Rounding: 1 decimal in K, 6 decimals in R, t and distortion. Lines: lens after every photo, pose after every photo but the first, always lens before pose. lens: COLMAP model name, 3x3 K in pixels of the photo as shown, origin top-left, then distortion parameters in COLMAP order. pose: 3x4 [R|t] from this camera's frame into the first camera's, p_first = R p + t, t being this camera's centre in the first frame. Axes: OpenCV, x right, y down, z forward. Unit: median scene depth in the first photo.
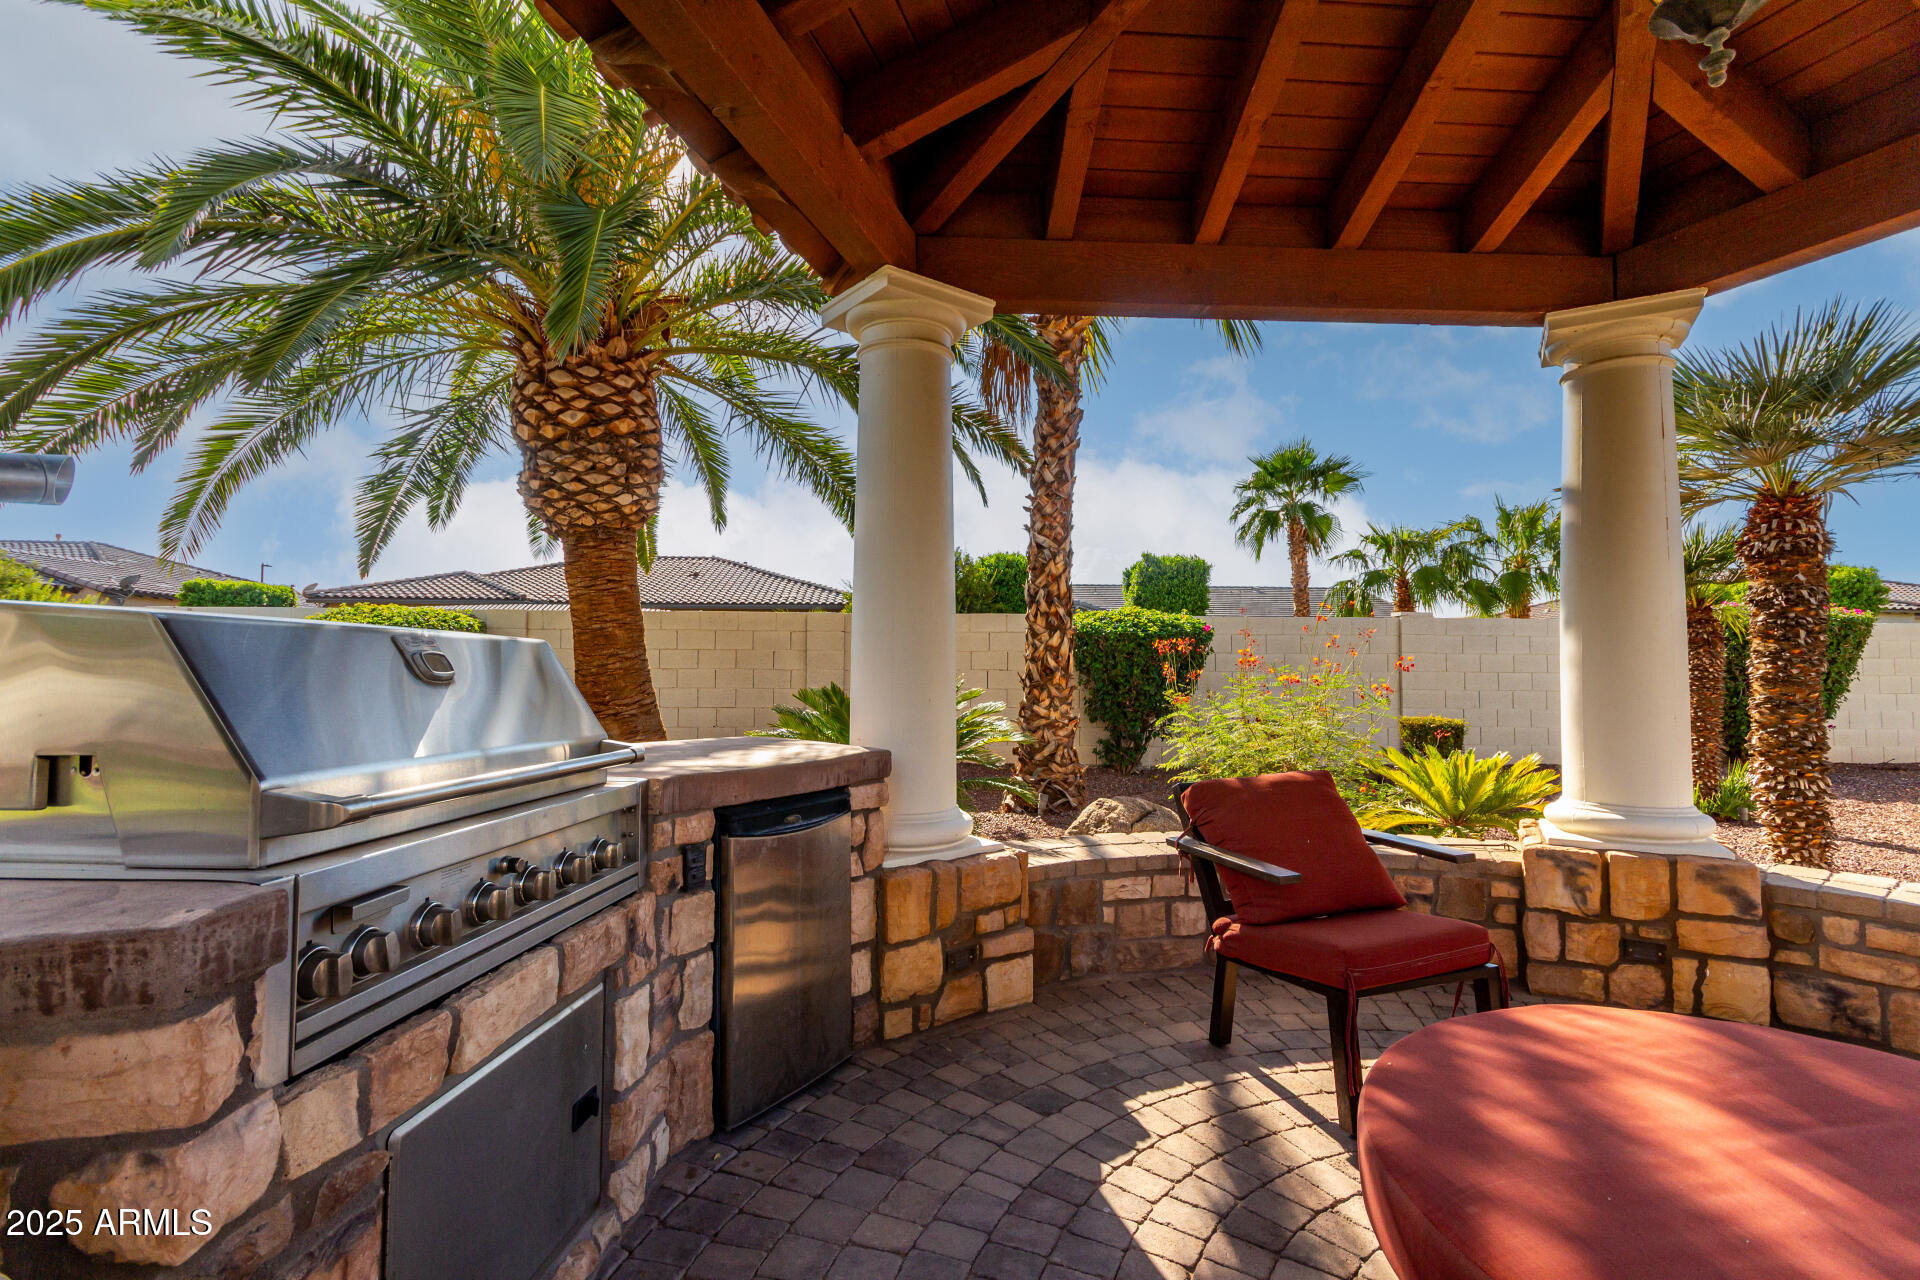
lens RADIAL K [[881.9, 0, 960.2], [0, 881.9, 646.7], [0, 0, 1]] dist [-0.006341, -0.000724]
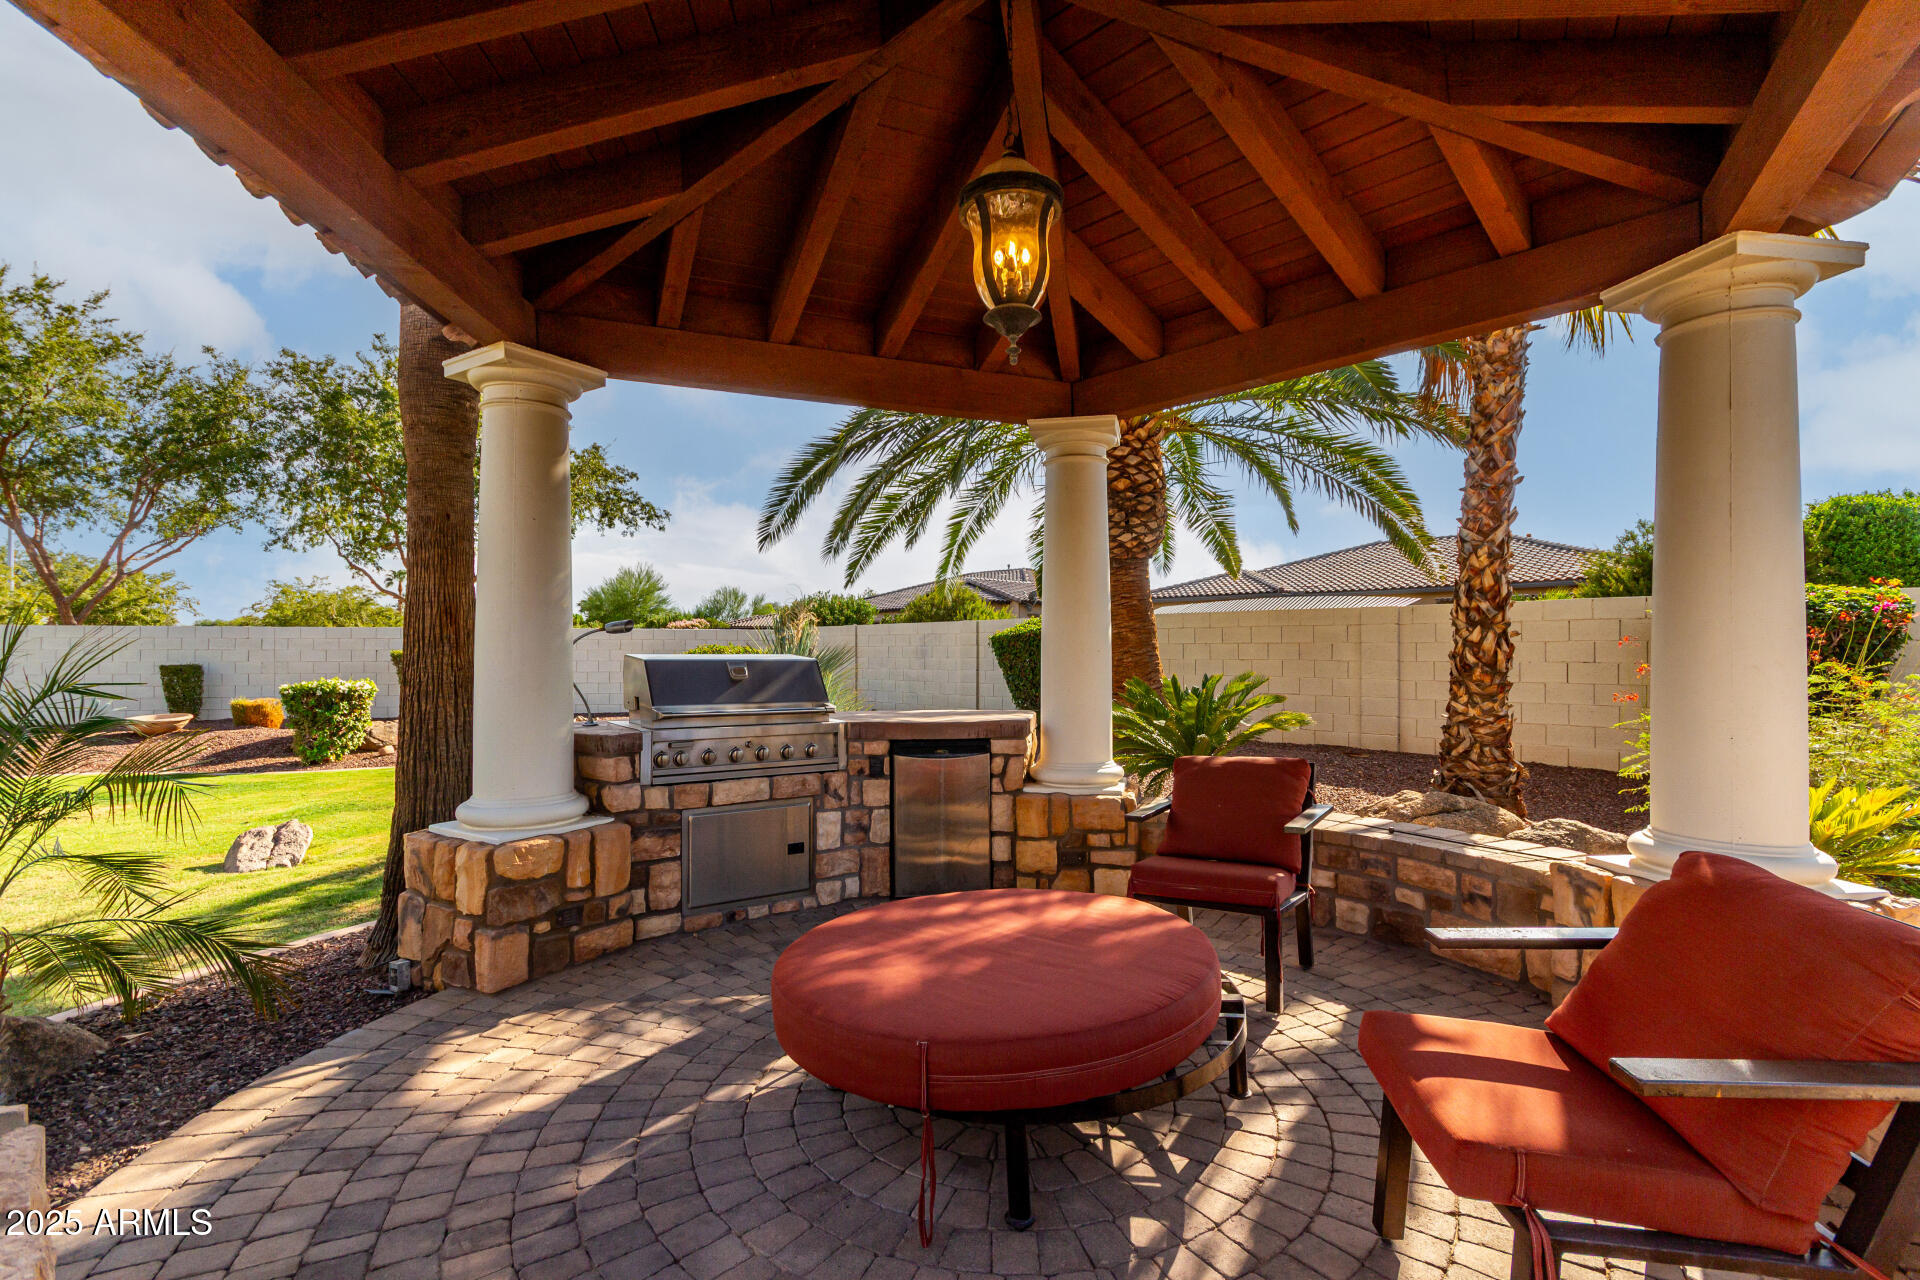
lens RADIAL K [[881.9, 0, 960.6], [0, 881.9, 645.5], [0, 0, 1]] dist [-0.006341, -0.000724]
pose [[0.633784, -0.010240, -0.773442, 0.504685], [0.023693, 0.999700, 0.006179, -0.015937], [0.773147, -0.022241, 0.633837, -0.059501]]
